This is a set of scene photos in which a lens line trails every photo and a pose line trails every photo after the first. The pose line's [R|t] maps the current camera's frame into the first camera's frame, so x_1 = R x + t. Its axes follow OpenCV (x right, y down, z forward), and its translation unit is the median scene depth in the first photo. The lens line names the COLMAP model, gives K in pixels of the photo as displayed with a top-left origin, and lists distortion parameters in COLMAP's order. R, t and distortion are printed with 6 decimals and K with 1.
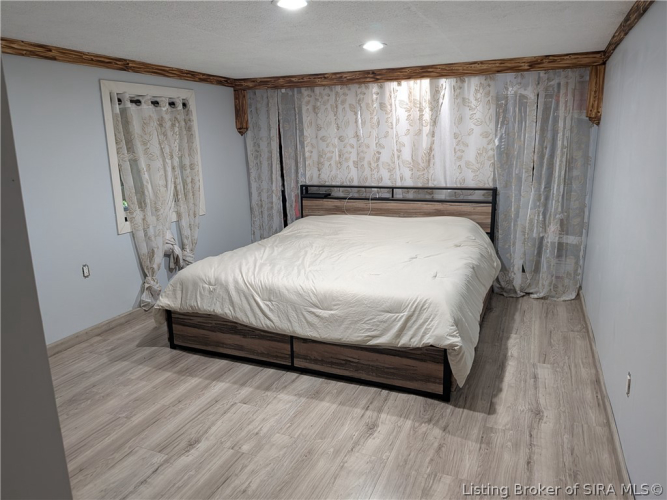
lens RADIAL K [[476.6, 0, 336.9], [0, 476.6, 254.0], [0, 0, 1]] dist [0.001828, 0.000266]
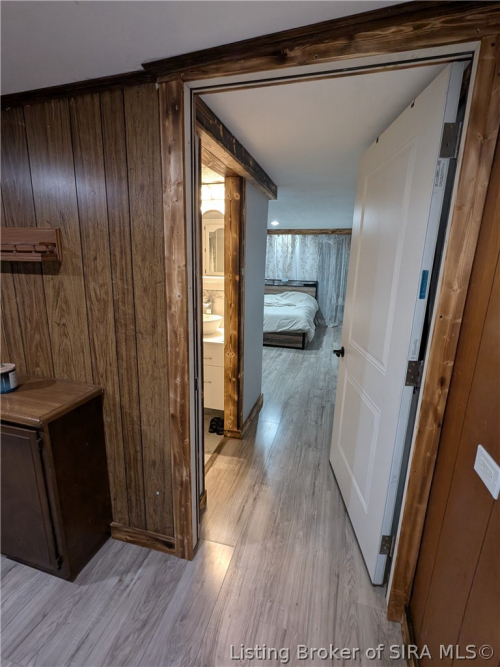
lens RADIAL K [[313.1, 0, 247.0], [0, 313.1, 330.3], [0, 0, 1]] dist [-0.000630, 0.000000]
pose [[0.992074, 0.015923, 0.124639, -0.213285], [-0.015085, 0.999857, -0.007662, 0.126371], [-0.124743, 0.005721, 0.992173, -0.521210]]
